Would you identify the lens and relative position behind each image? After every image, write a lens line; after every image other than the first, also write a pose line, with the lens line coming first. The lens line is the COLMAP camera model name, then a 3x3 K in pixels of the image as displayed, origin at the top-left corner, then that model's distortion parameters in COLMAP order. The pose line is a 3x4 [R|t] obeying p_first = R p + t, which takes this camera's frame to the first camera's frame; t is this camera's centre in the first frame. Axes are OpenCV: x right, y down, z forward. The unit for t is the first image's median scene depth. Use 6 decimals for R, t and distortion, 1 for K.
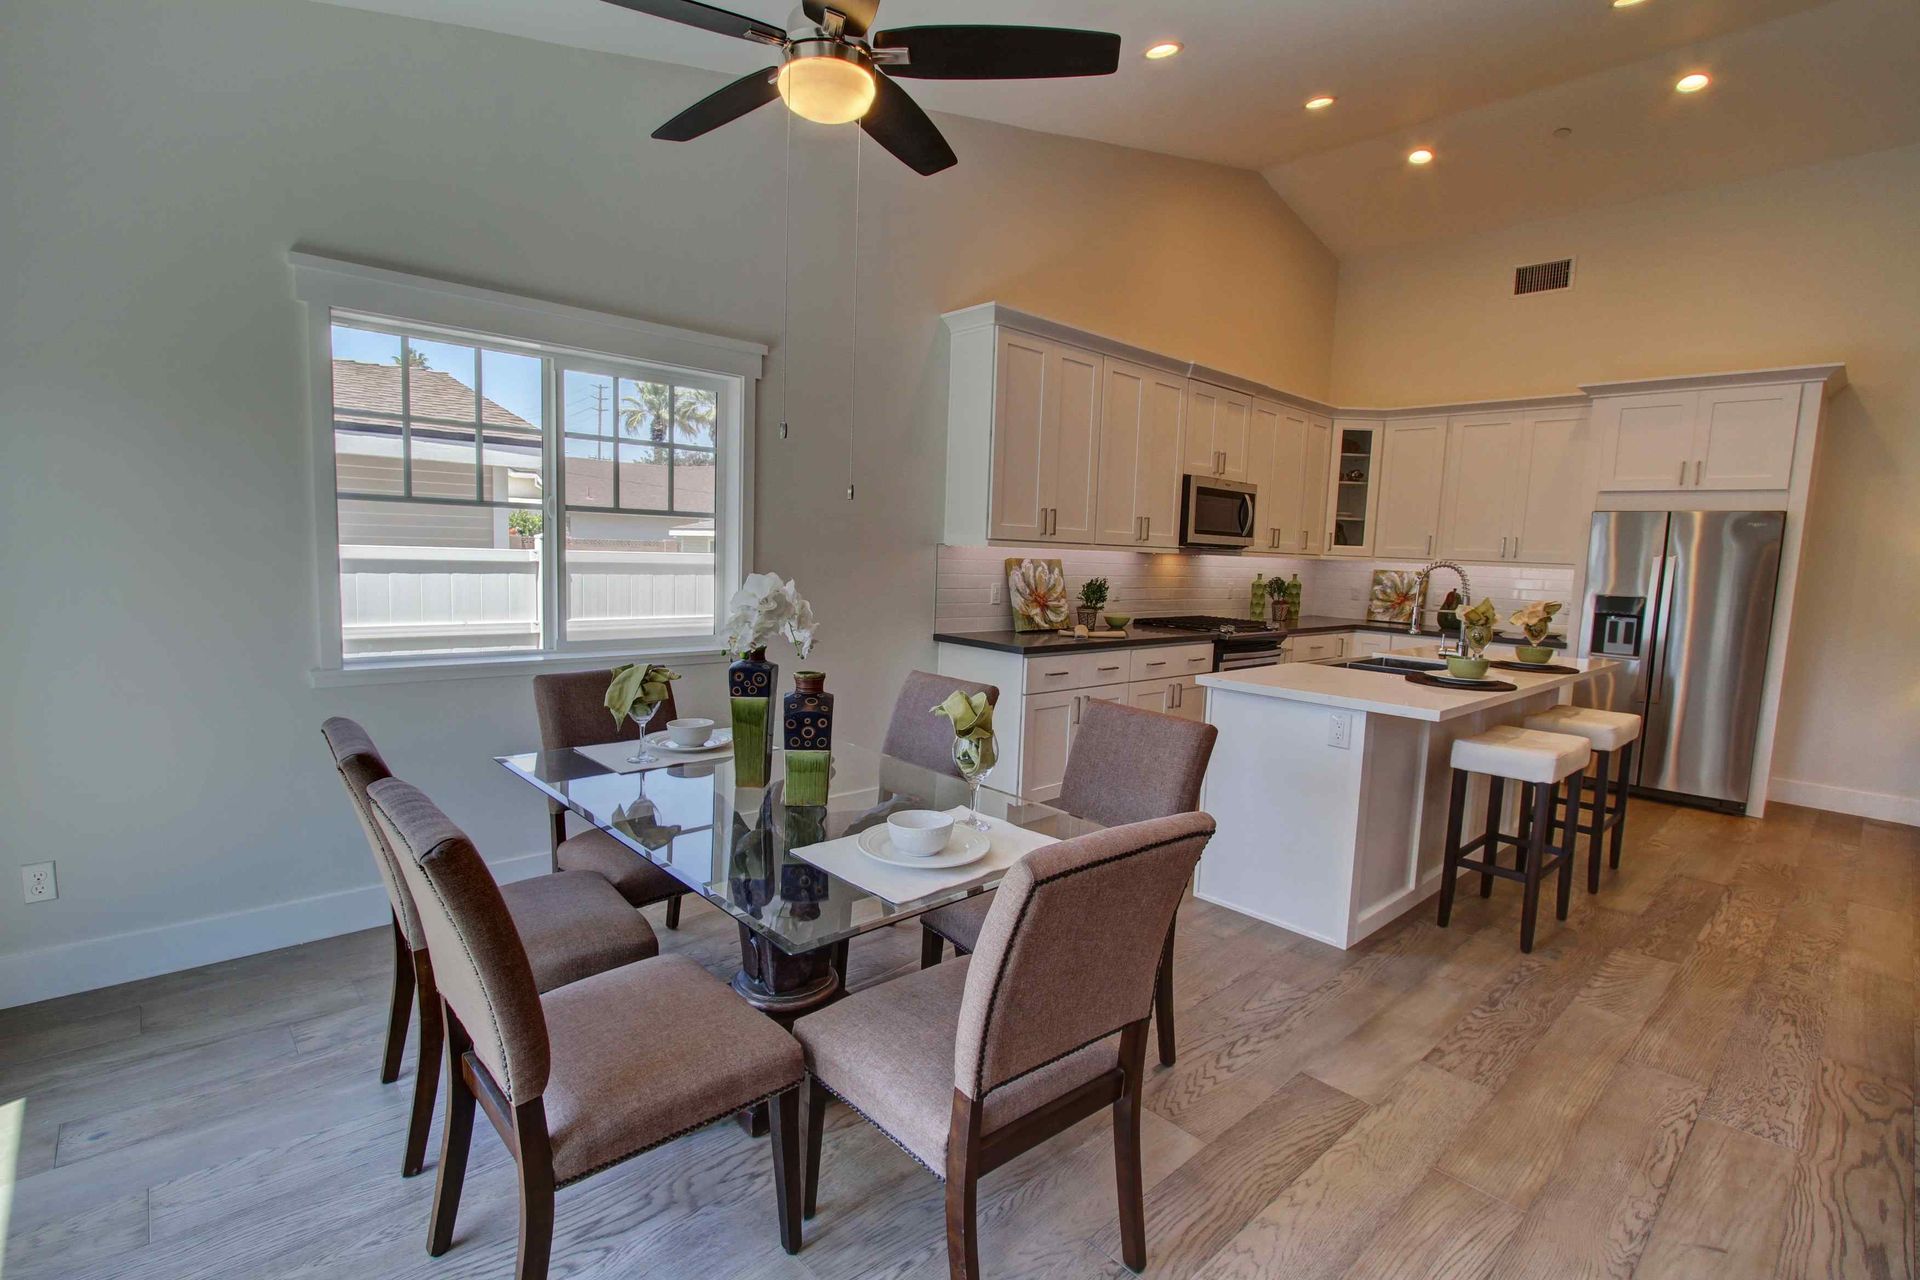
lens RADIAL K [[889.2, 0, 960.0], [0, 889.2, 640.0], [0, 0, 1]] dist [-0.012787, -0.000914]
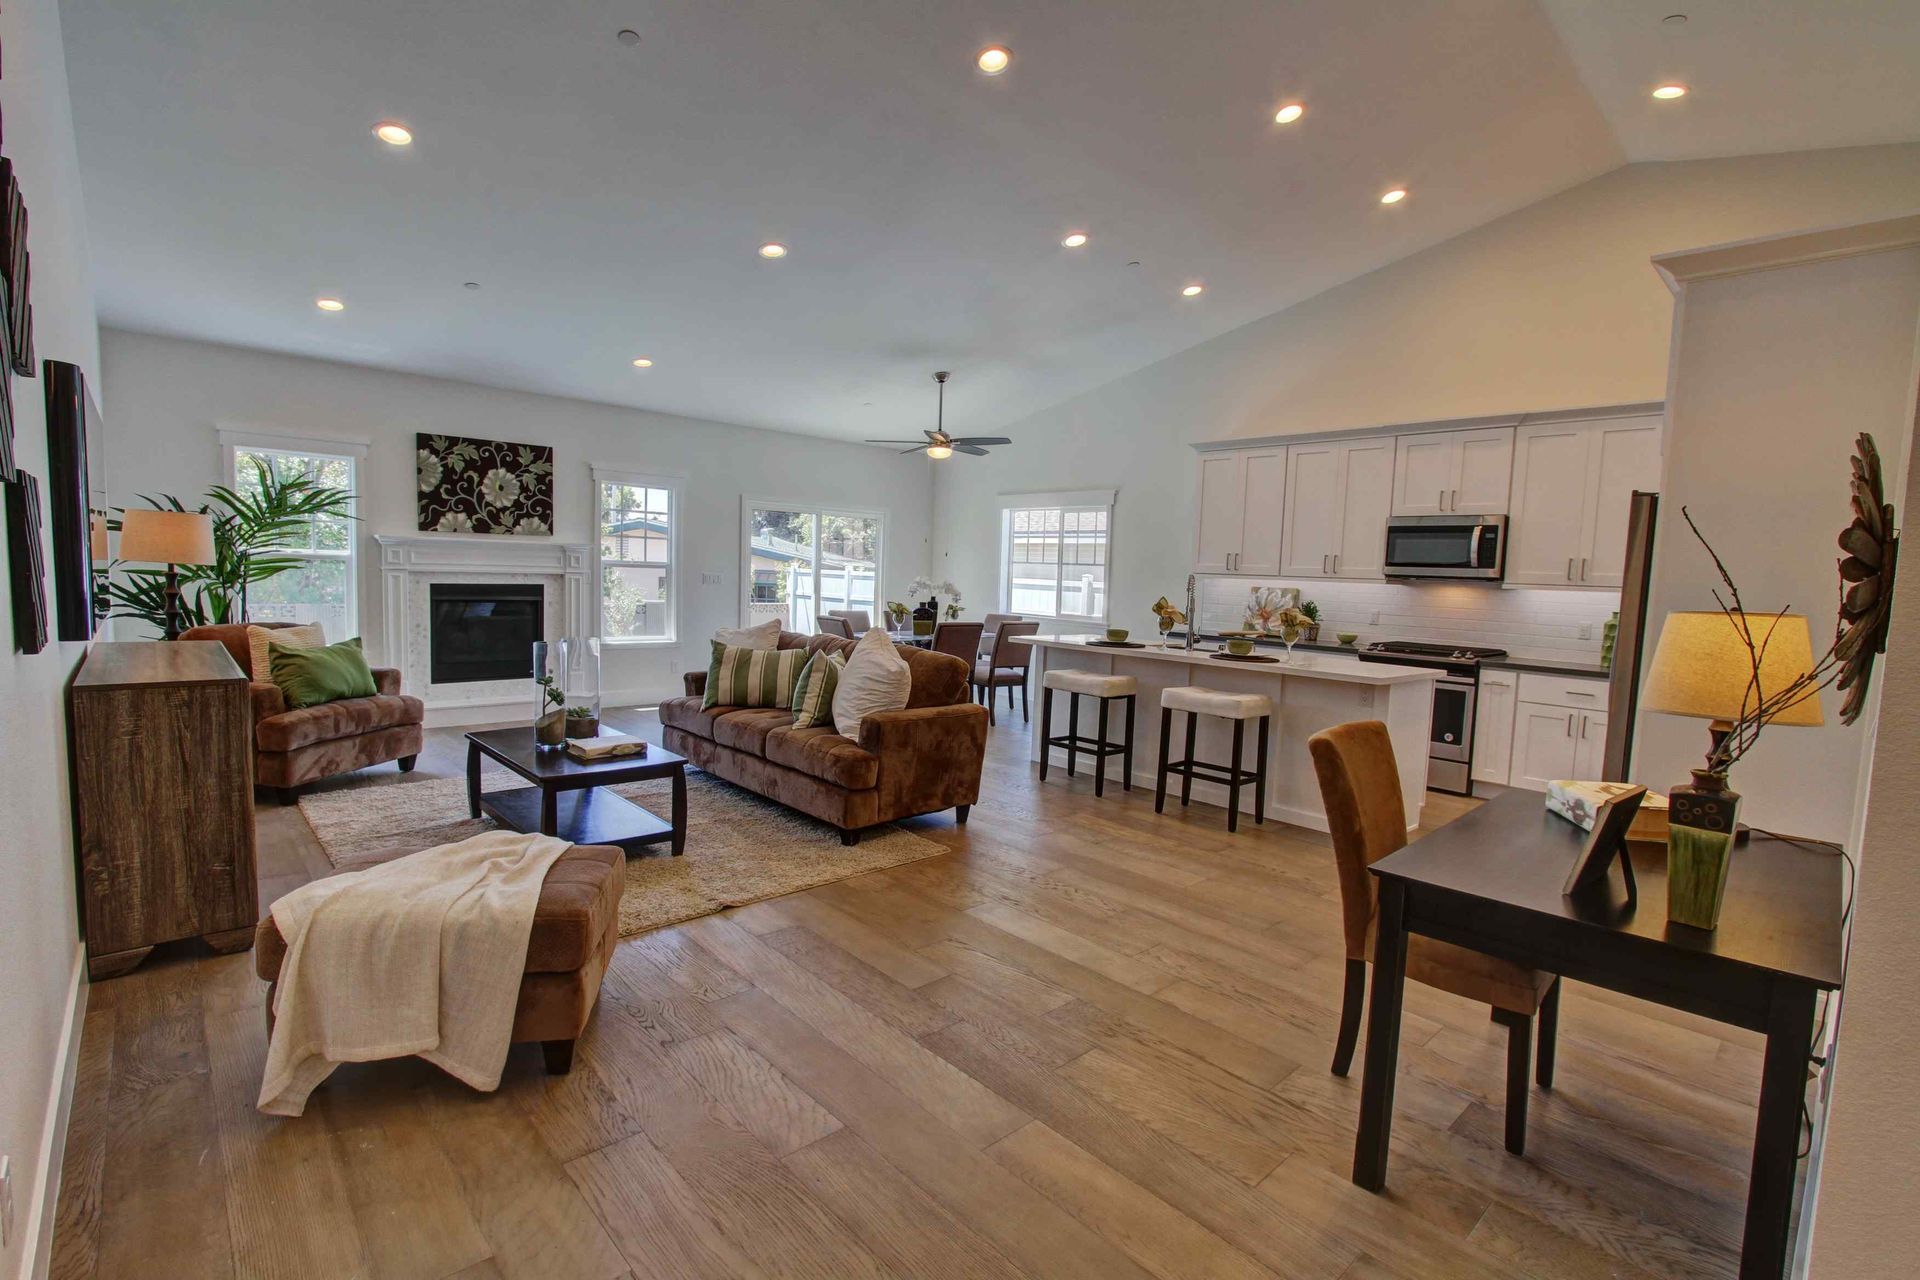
lens RADIAL K [[888.0, 0, 960.4], [0, 888.0, 642.9], [0, 0, 1]] dist [-0.015439, 0.000120]
pose [[0.000743, 0.044443, -0.999012, 1.495382], [-0.141715, 0.988934, 0.043889, 0.008290], [0.989907, 0.141542, 0.007033, 0.471809]]
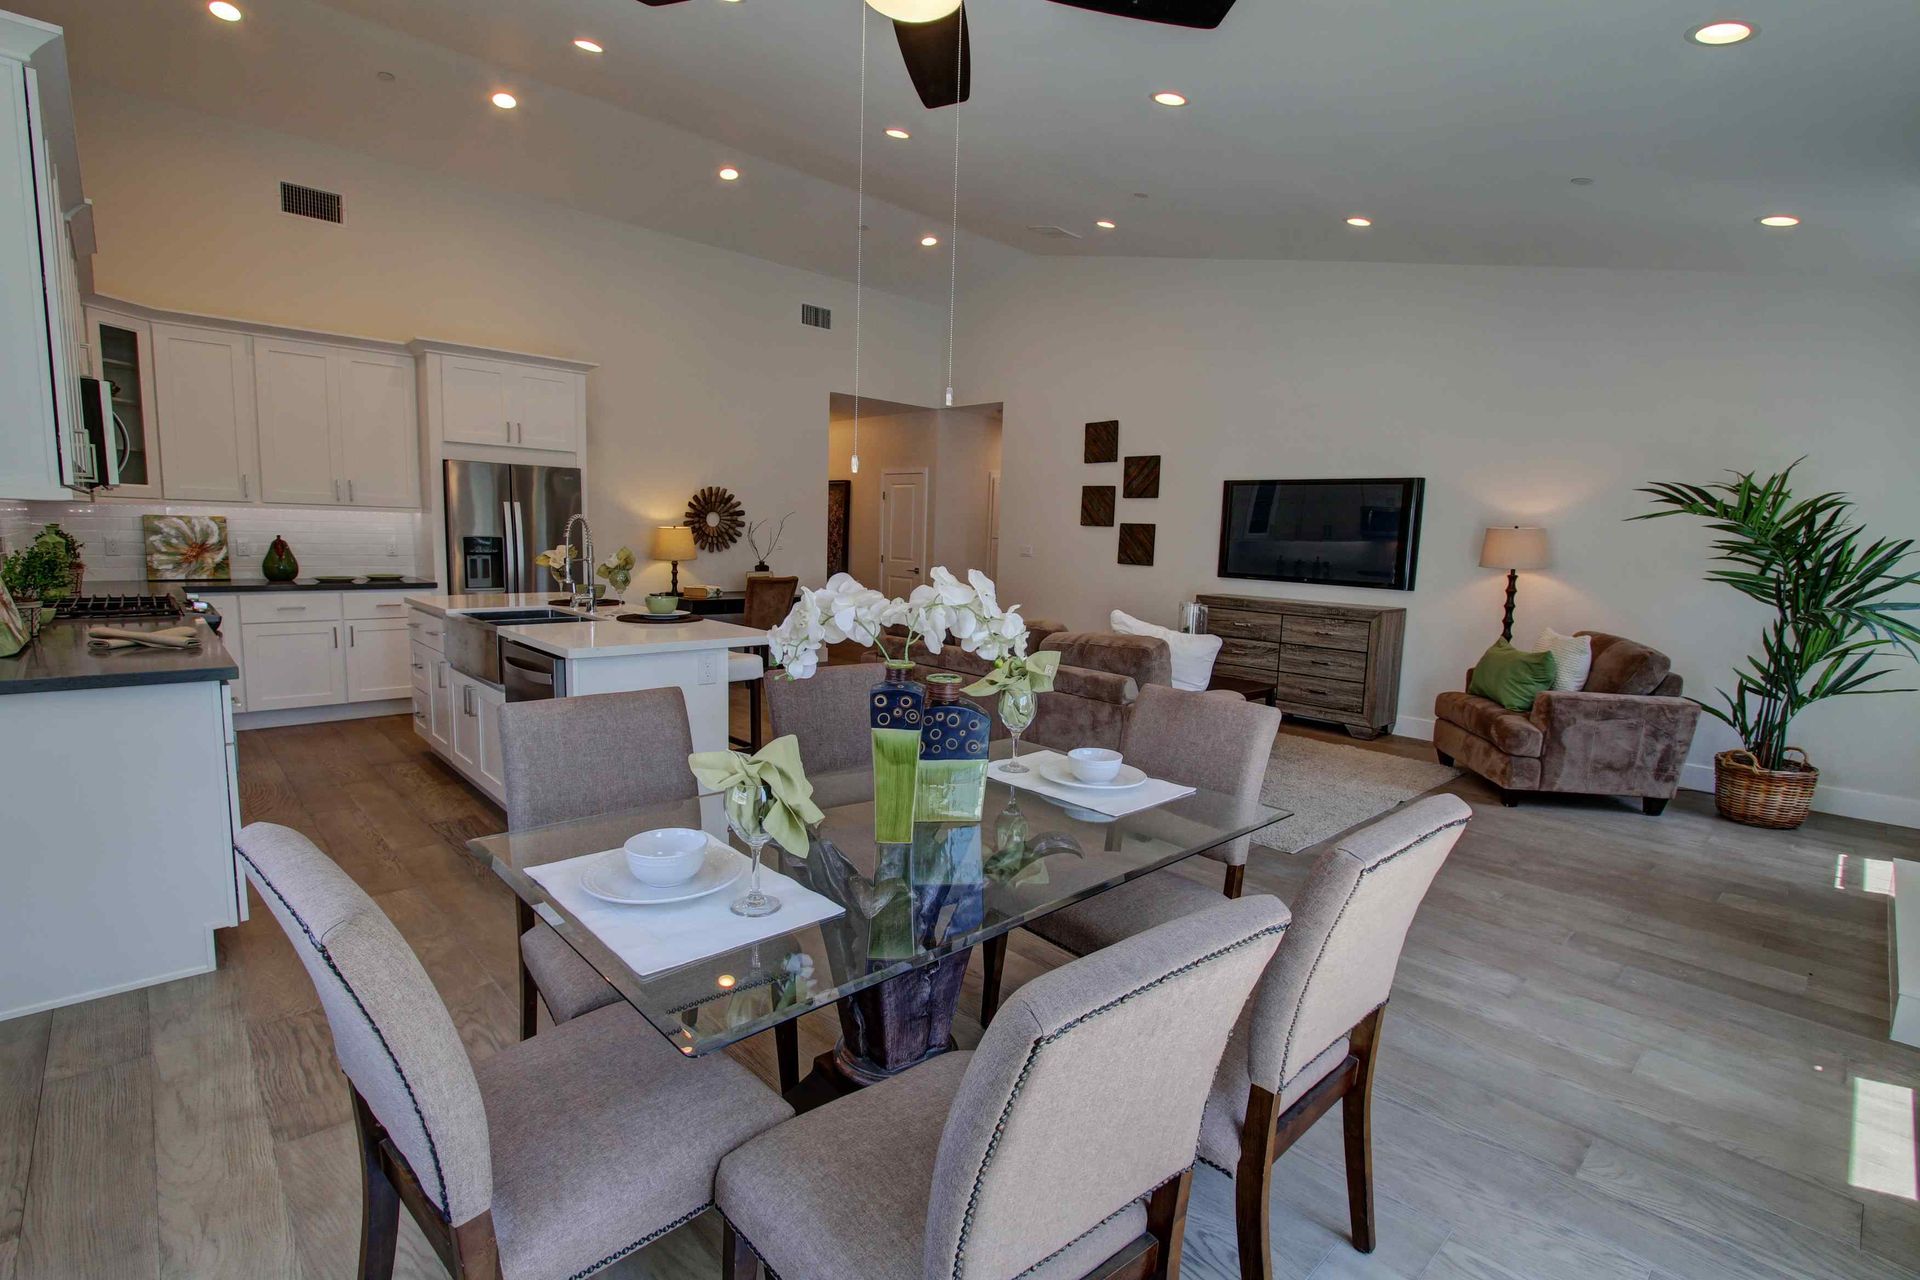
lens RADIAL K [[888.0, 0, 960.4], [0, 888.0, 642.9], [0, 0, 1]] dist [-0.015439, 0.000120]
pose [[-0.006758, -0.163208, 0.986568, -0.421886], [0.072372, 0.983924, 0.163267, -0.057876], [-0.997355, 0.072504, 0.005162, 0.398068]]
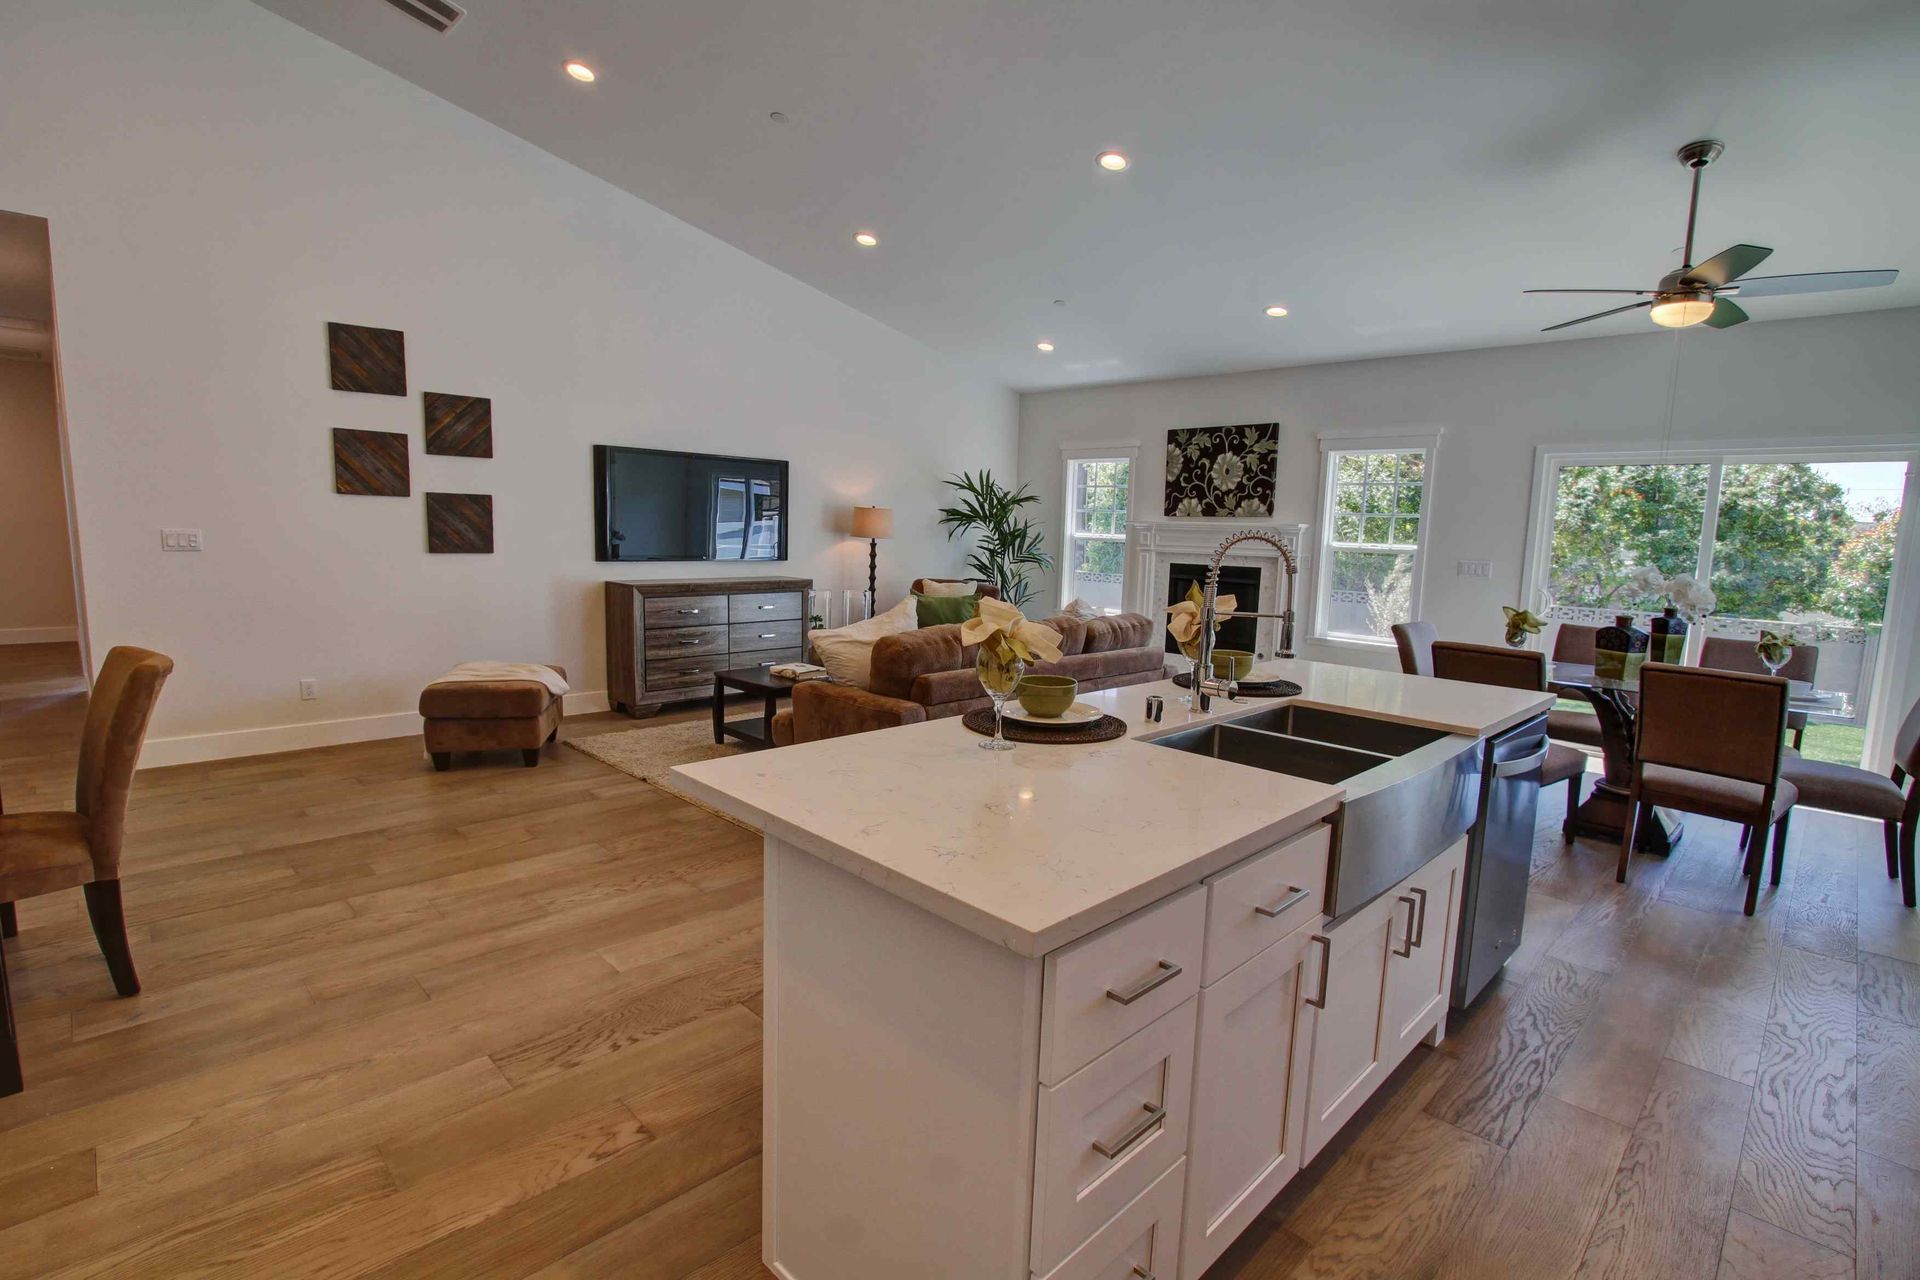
lens RADIAL K [[899.6, 0, 960.0], [0, 899.6, 640.0], [0, 0, 1]] dist [-0.018045, 0.000141]
pose [[-0.996939, -0.062626, -0.046810, 0.570927], [-0.071676, 0.971218, 0.227150, -0.103436], [0.031237, 0.229810, -0.972734, 1.185976]]
